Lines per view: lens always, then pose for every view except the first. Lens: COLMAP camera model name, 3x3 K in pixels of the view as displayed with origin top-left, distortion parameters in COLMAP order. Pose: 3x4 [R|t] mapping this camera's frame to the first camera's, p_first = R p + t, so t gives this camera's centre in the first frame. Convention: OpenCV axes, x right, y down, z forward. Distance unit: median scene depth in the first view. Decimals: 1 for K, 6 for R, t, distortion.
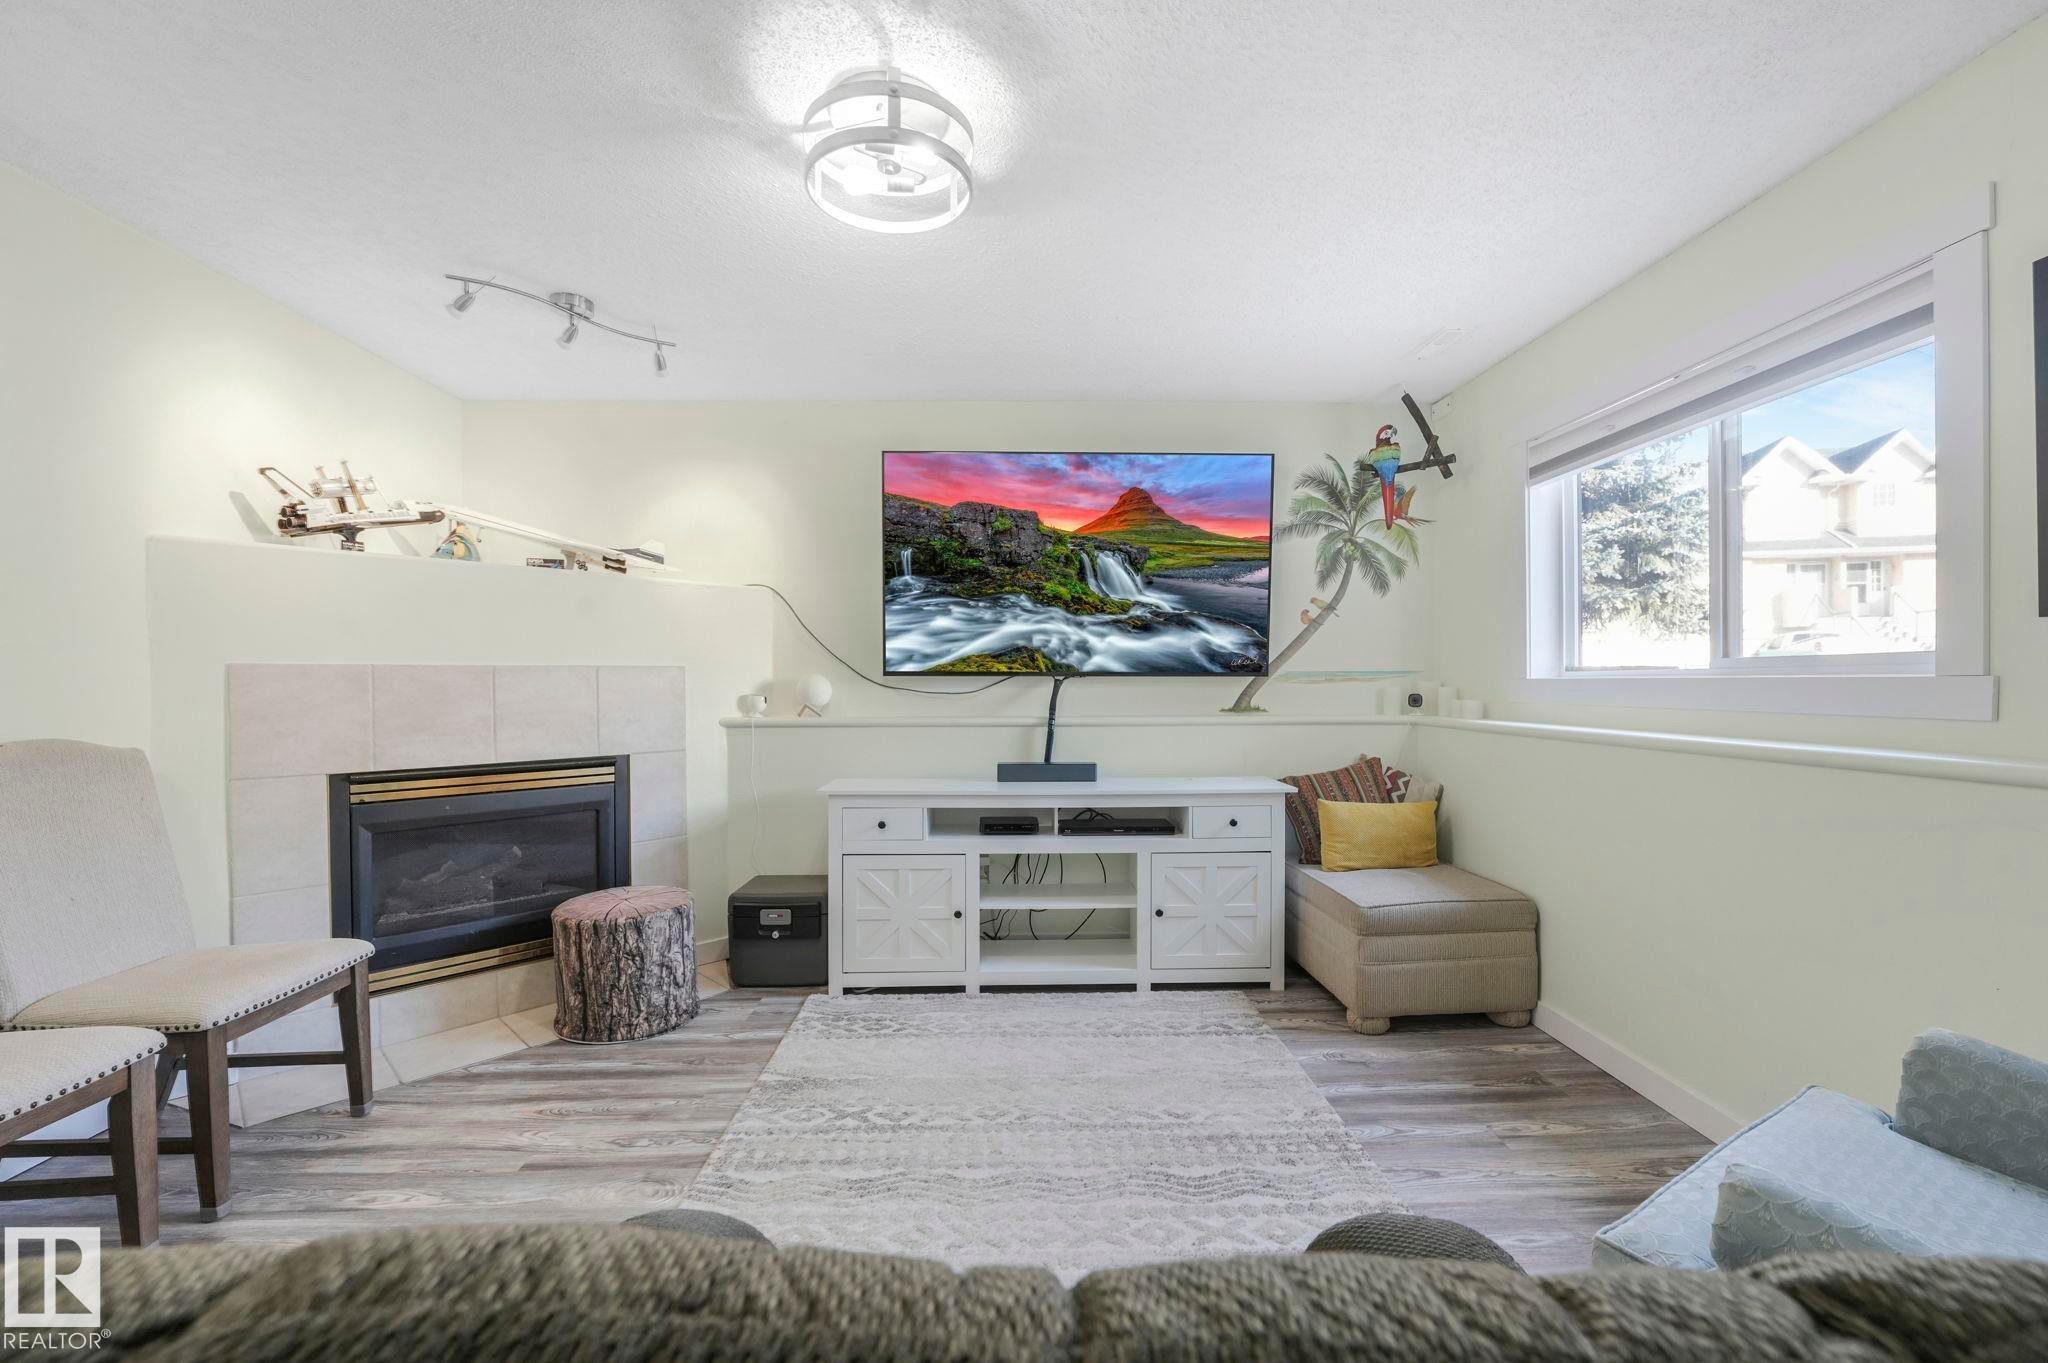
lens RADIAL K [[843.4, 0, 1024.0], [0, 843.4, 681.5], [0, 0, 1]] dist [-0.017852, -0.000567]
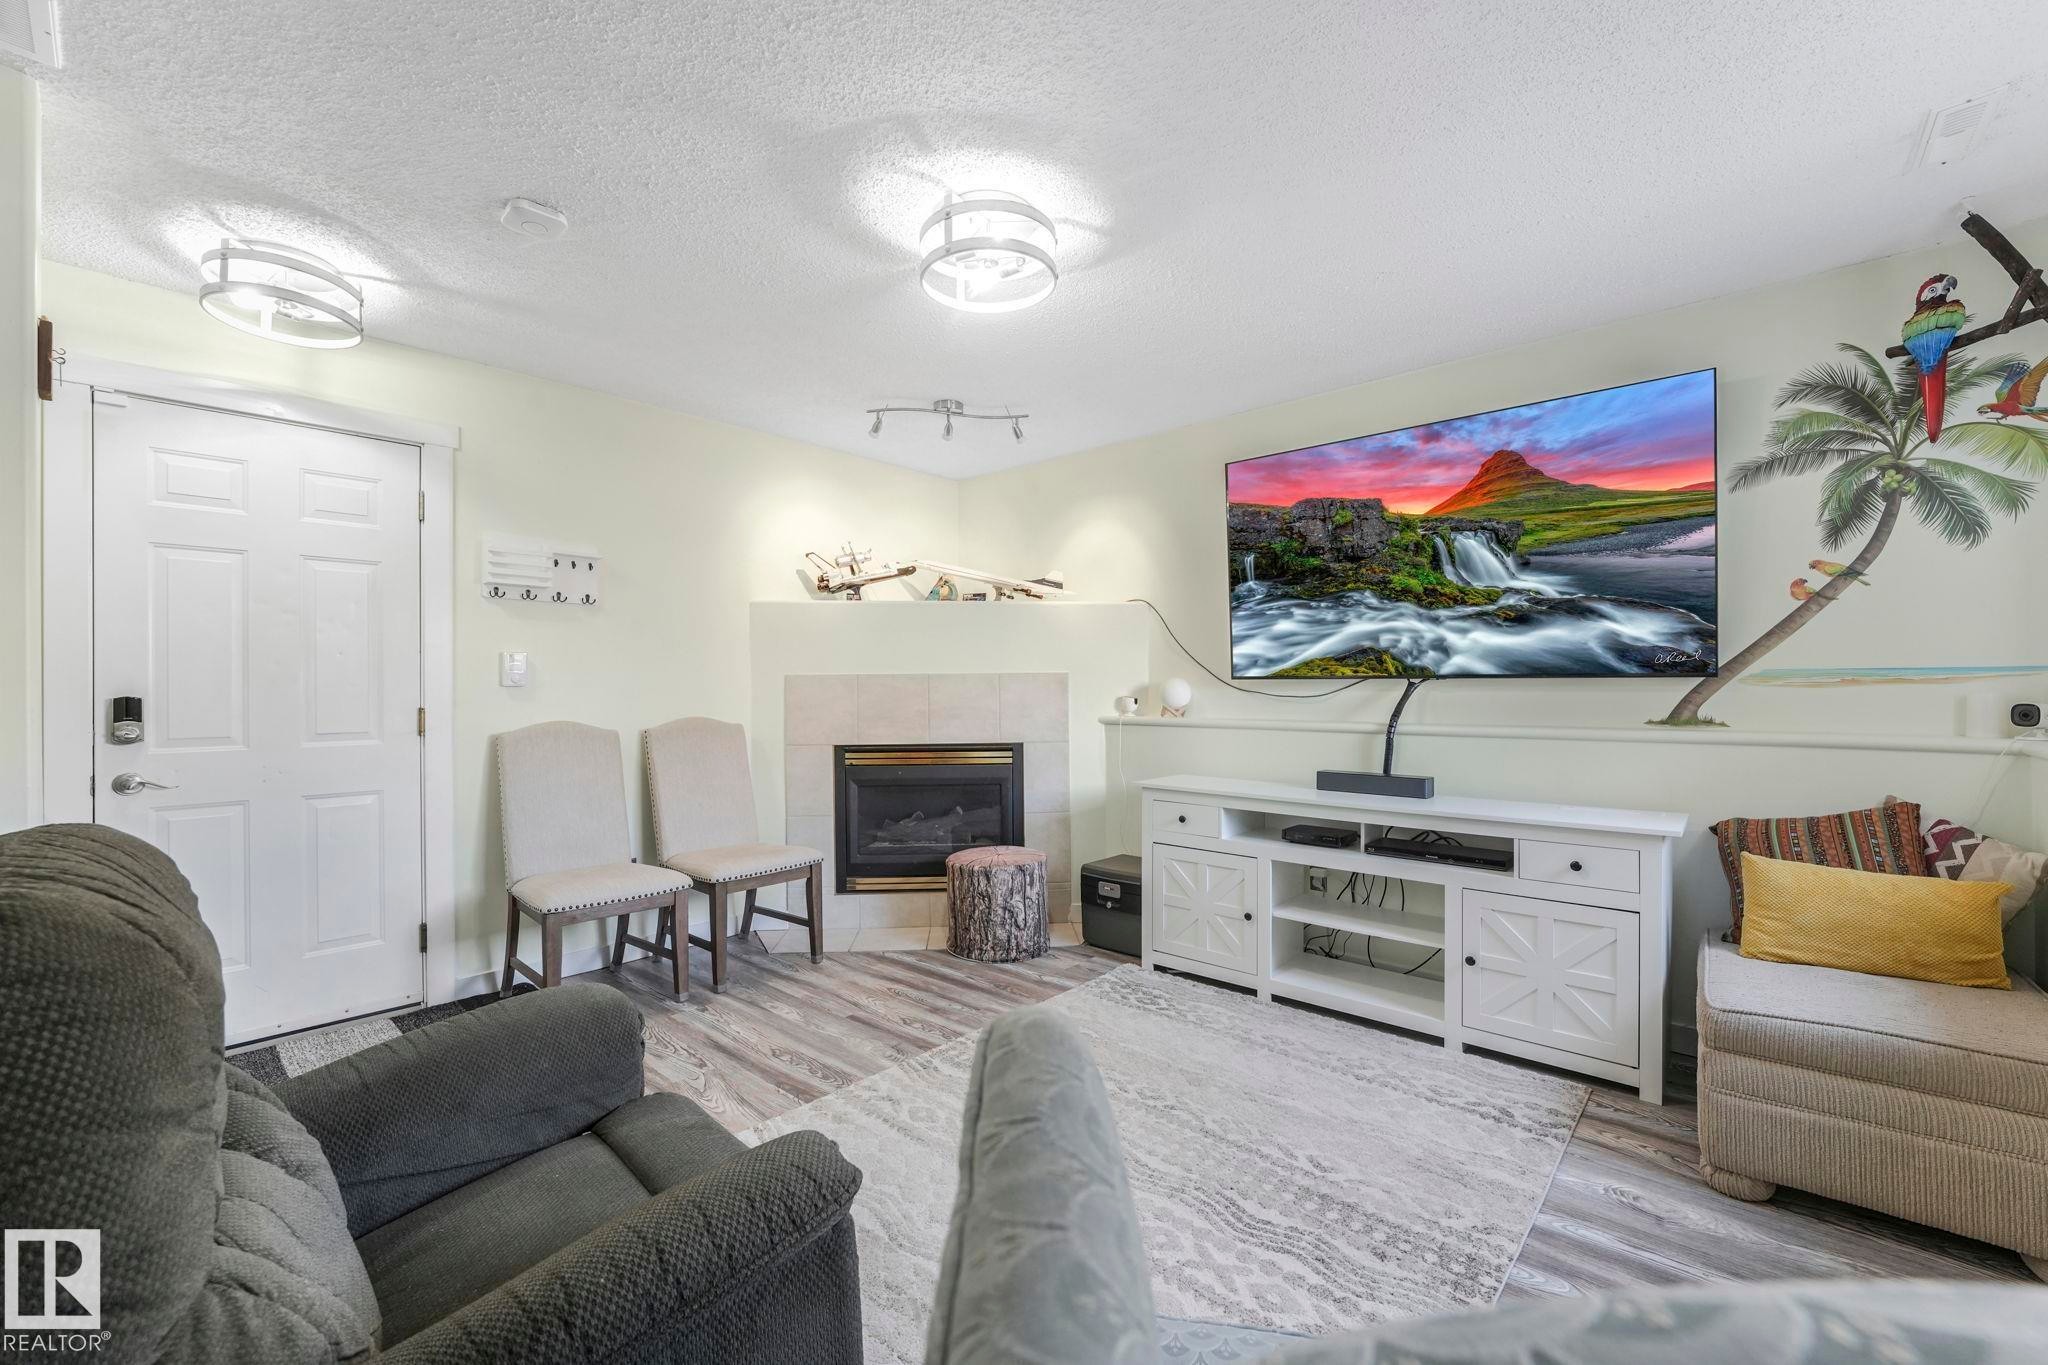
lens RADIAL K [[829.4, 0, 1023.1], [0, 829.4, 684.5], [0, 0, 1]] dist [-0.009368, -0.000467]
pose [[0.725448, -0.001765, -0.688275, 0.387245], [0.002131, 0.999998, -0.000318, -0.001023], [0.688274, -0.001236, 0.725450, 0.092425]]
